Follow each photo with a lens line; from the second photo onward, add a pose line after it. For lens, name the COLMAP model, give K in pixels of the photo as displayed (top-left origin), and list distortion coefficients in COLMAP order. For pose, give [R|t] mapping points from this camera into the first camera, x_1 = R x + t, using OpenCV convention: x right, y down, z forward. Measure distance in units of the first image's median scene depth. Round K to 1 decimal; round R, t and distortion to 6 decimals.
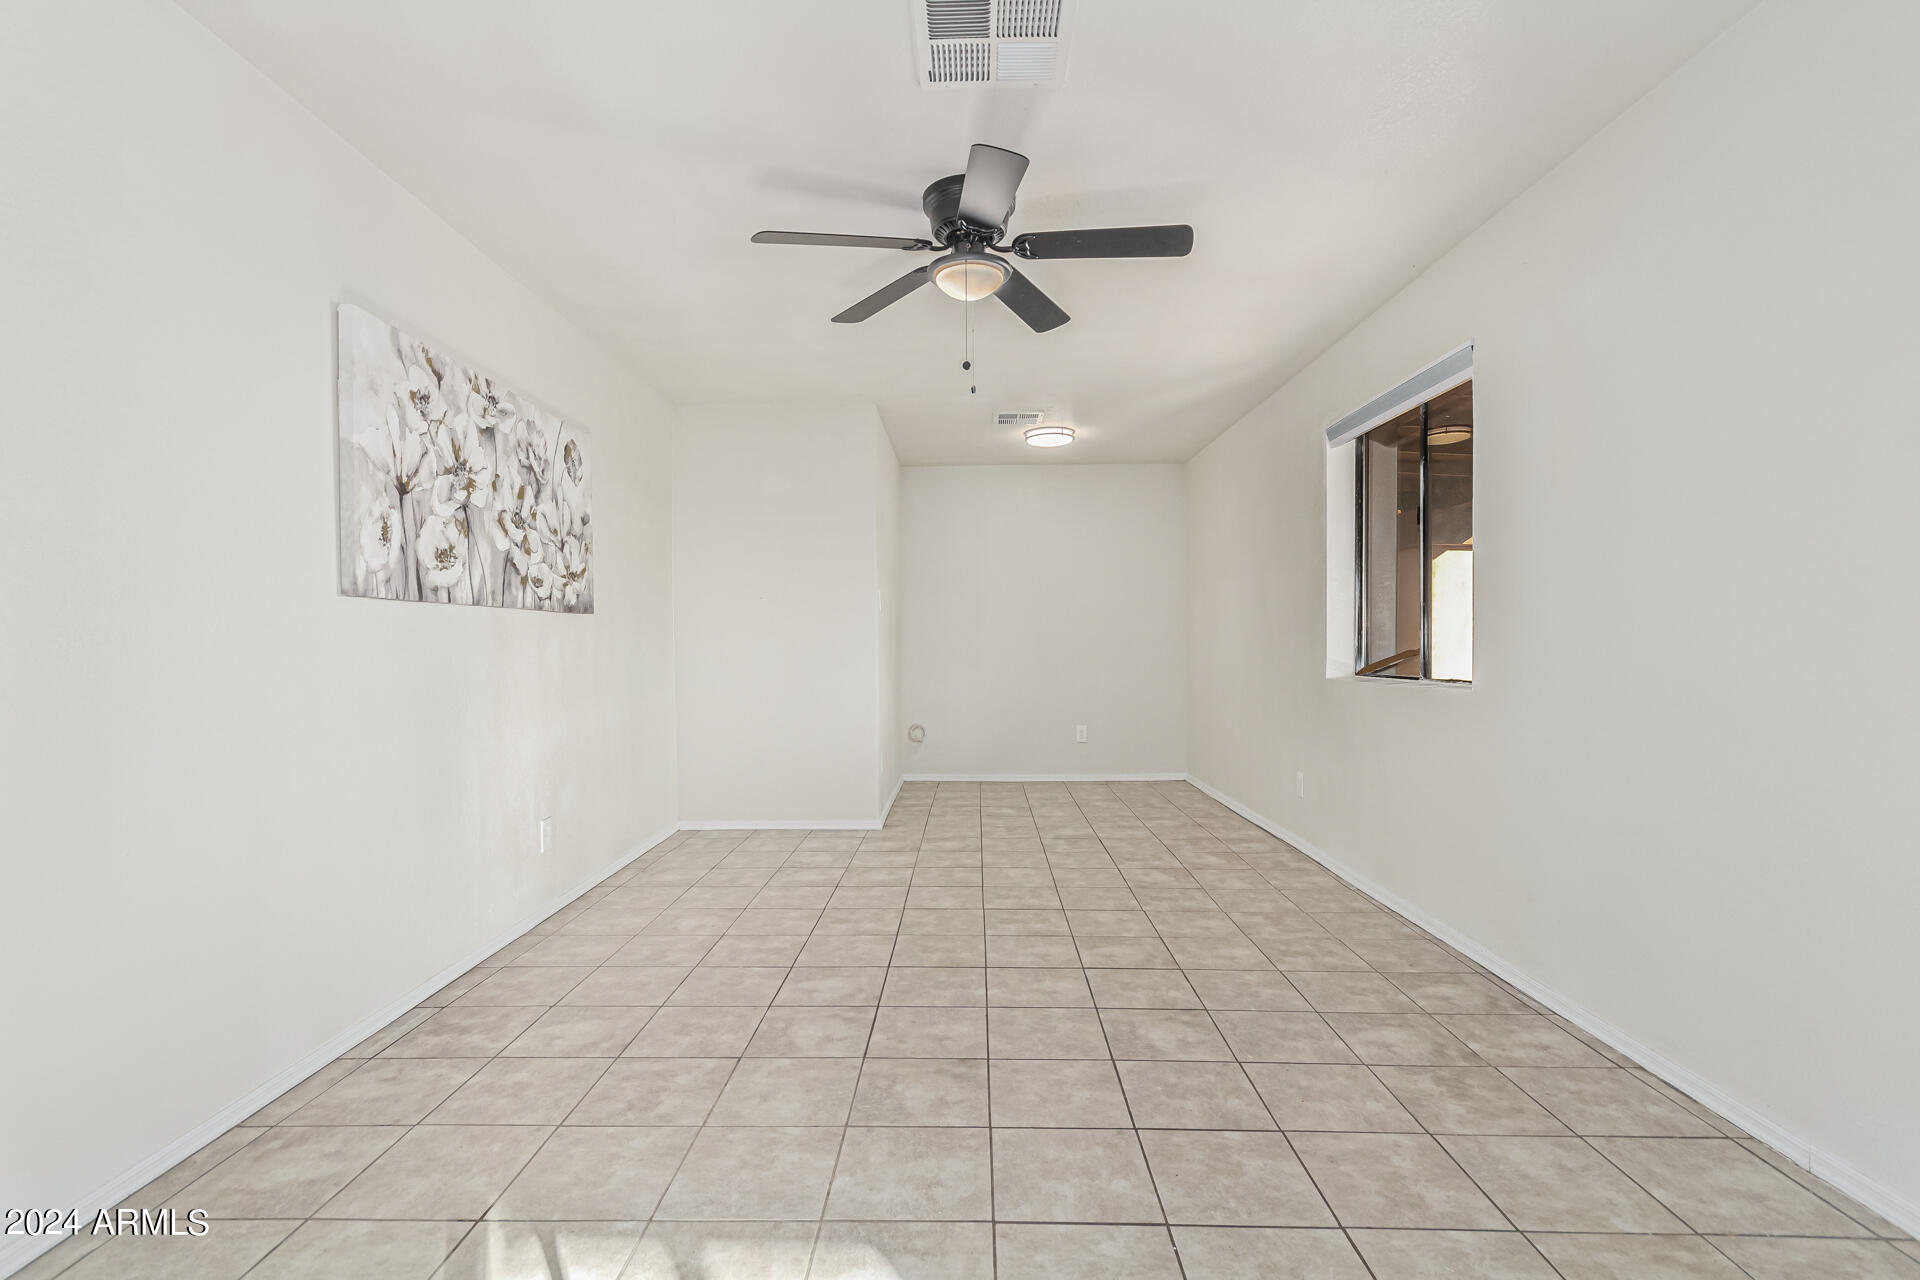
lens RADIAL K [[938.5, 0, 964.4], [0, 938.5, 649.6], [0, 0, 1]] dist [-0.000235, 0.004862]
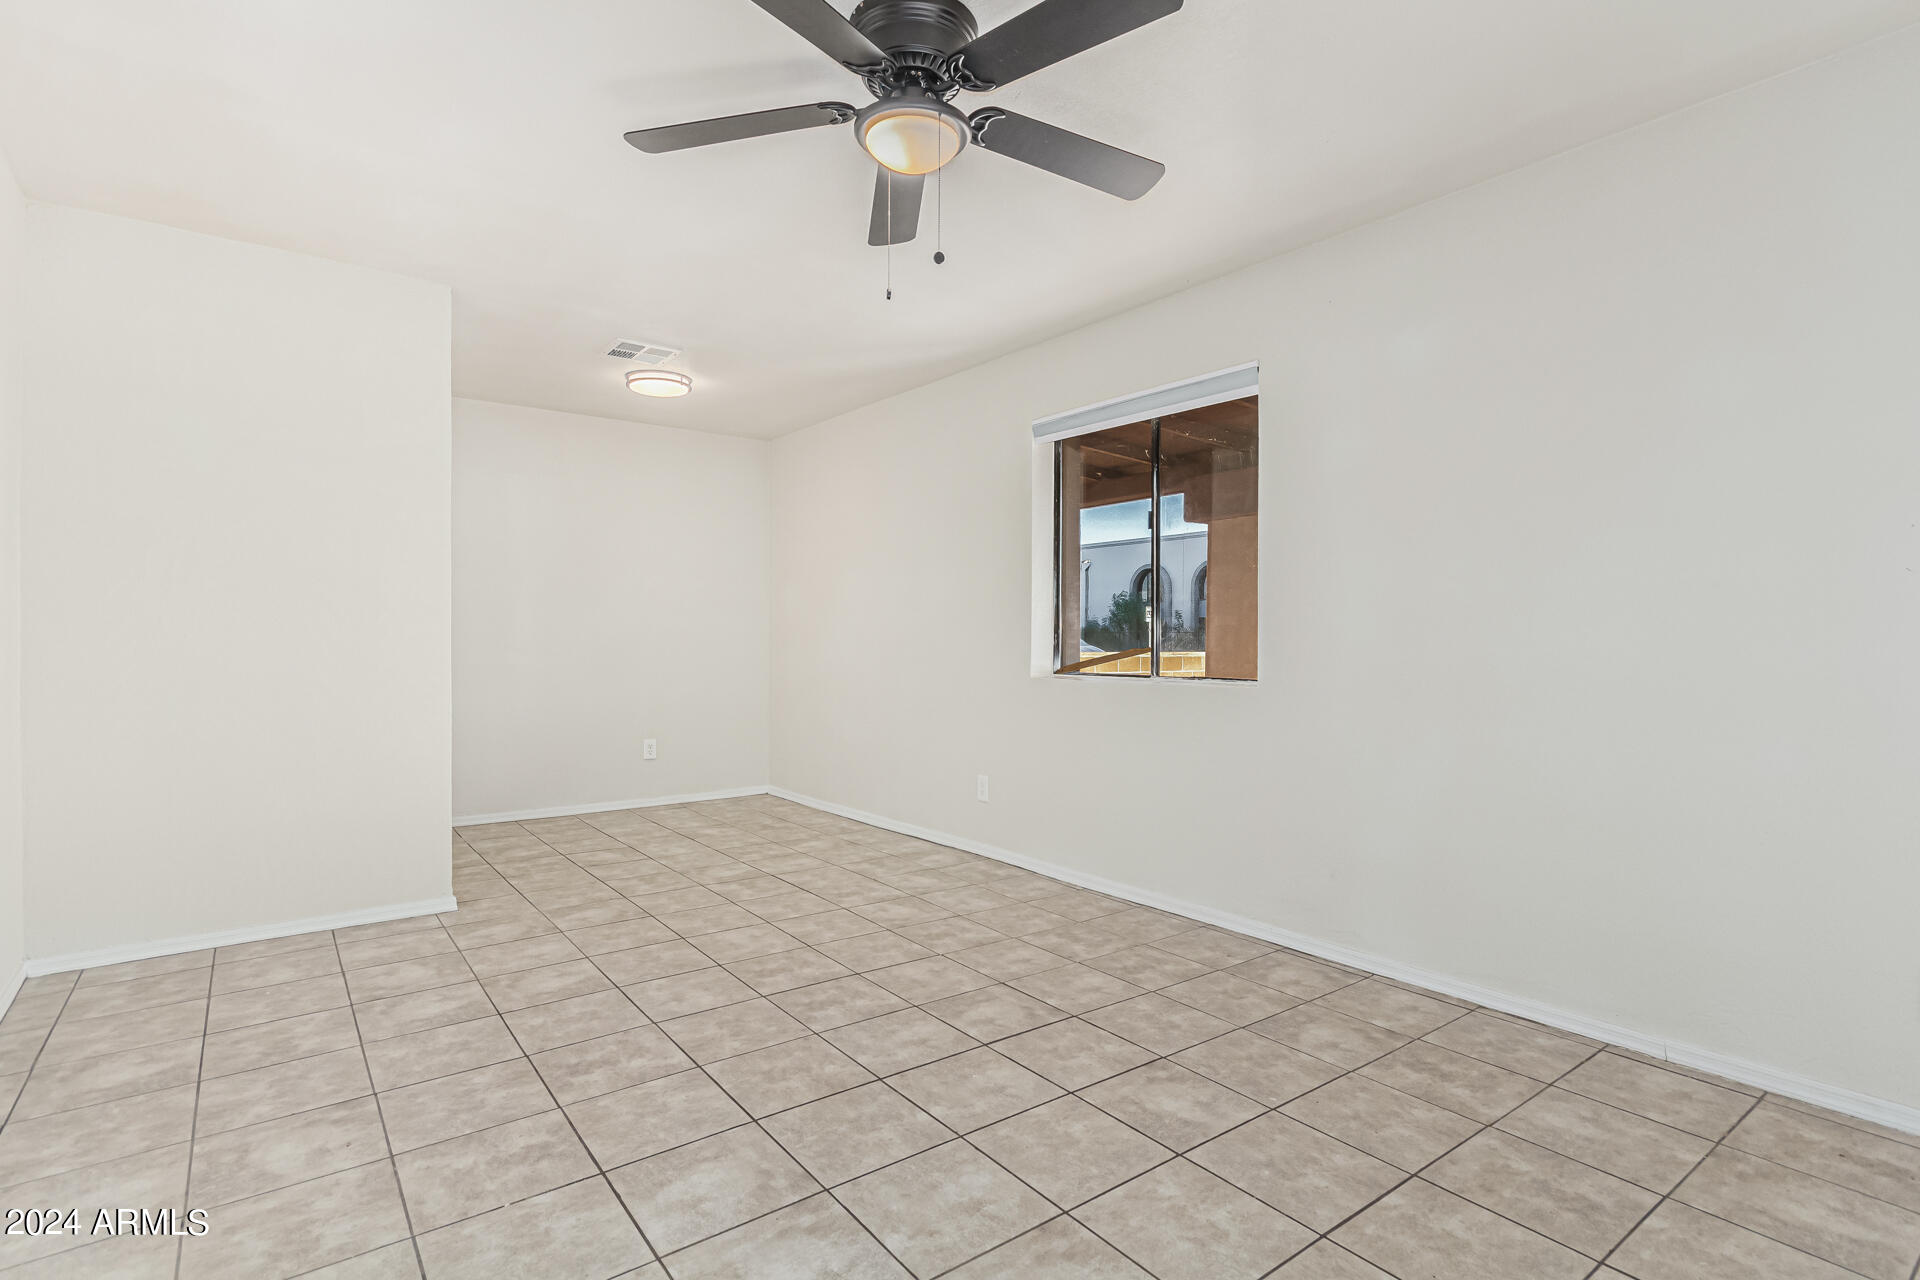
lens RADIAL K [[938.5, 0, 965.3], [0, 938.5, 627.0], [0, 0, 1]] dist [-0.000235, 0.004862]
pose [[0.768396, 0.016628, 0.639758, -0.344889], [-0.002004, 0.999720, -0.023576, 0.001937], [-0.639971, 0.016833, 0.768214, 0.333181]]
